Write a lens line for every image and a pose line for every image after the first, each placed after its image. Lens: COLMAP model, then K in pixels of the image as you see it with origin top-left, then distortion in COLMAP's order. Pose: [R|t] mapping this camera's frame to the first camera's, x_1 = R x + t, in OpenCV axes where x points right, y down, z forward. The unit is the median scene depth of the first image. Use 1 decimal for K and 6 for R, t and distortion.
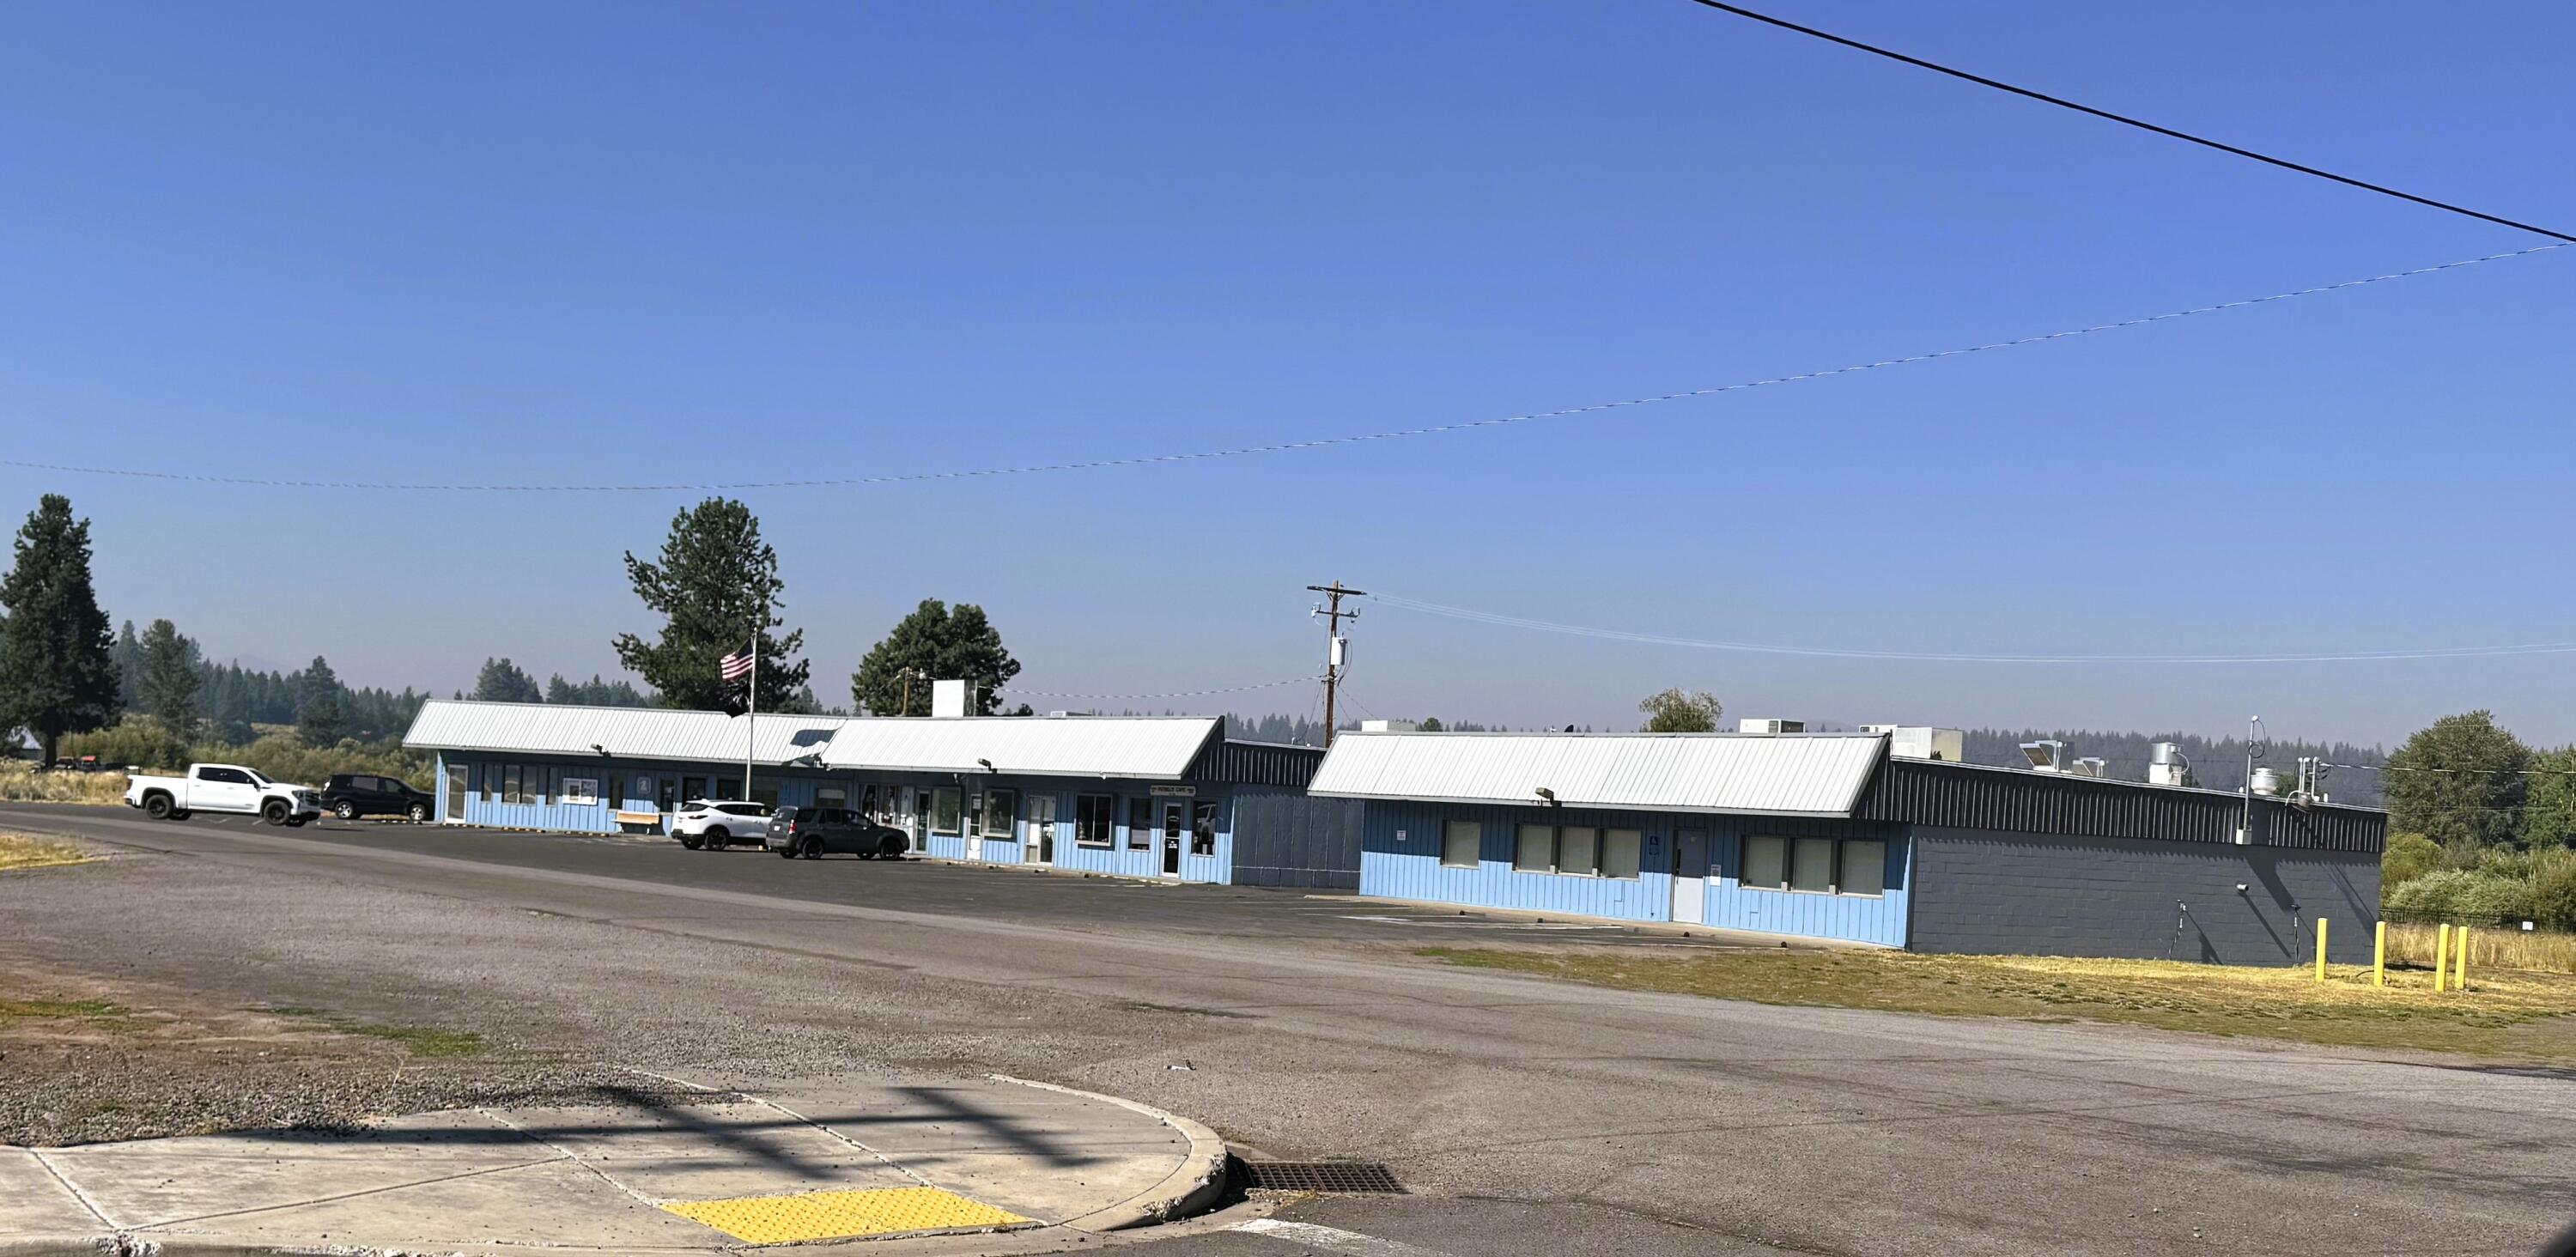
lens RADIAL K [[2622.9, 0, 1286.4], [0, 2622.9, 835.4], [0, 0, 1]] dist [0.133508, -0.286860]
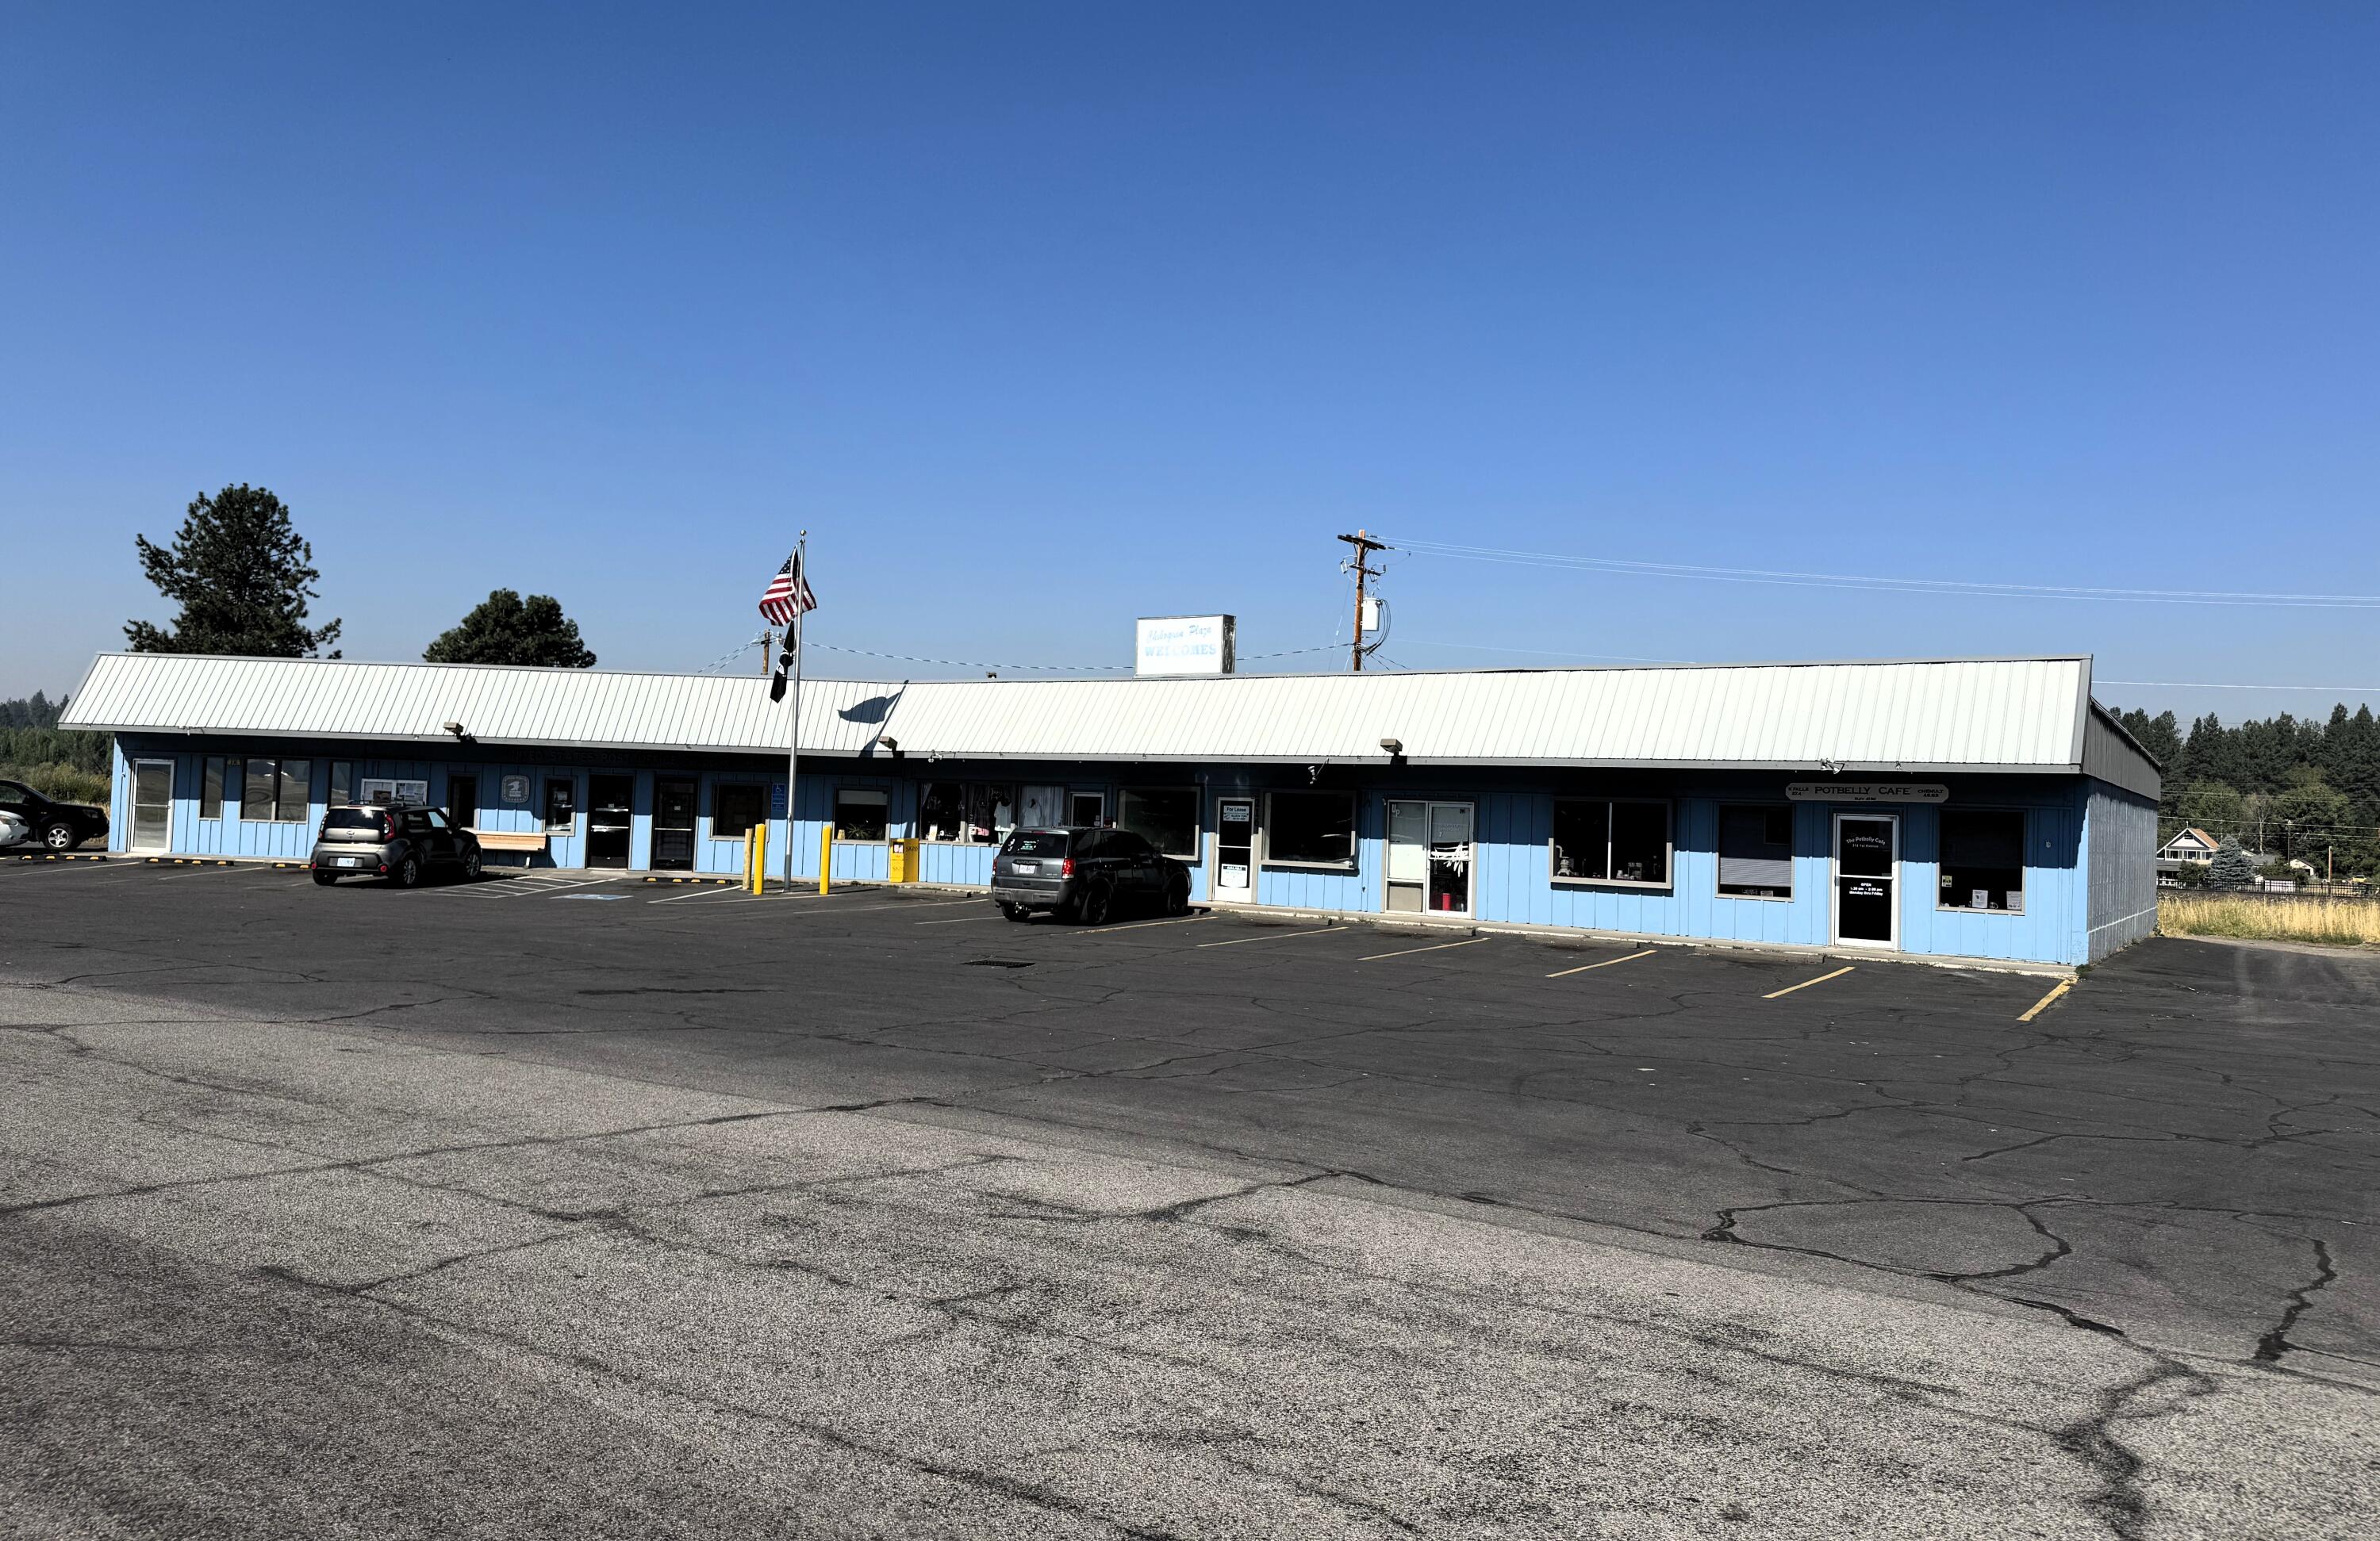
lens RADIAL K [[1672.0, 0, 1194.9], [0, 1672.0, 731.3], [0, 0, 1]] dist [0.126409, -0.218003]
pose [[0.926759, -0.001458, 0.375653, -0.134448], [0.016463, 0.999189, -0.036738, -0.008189], [-0.375295, 0.040231, 0.926032, 0.309137]]
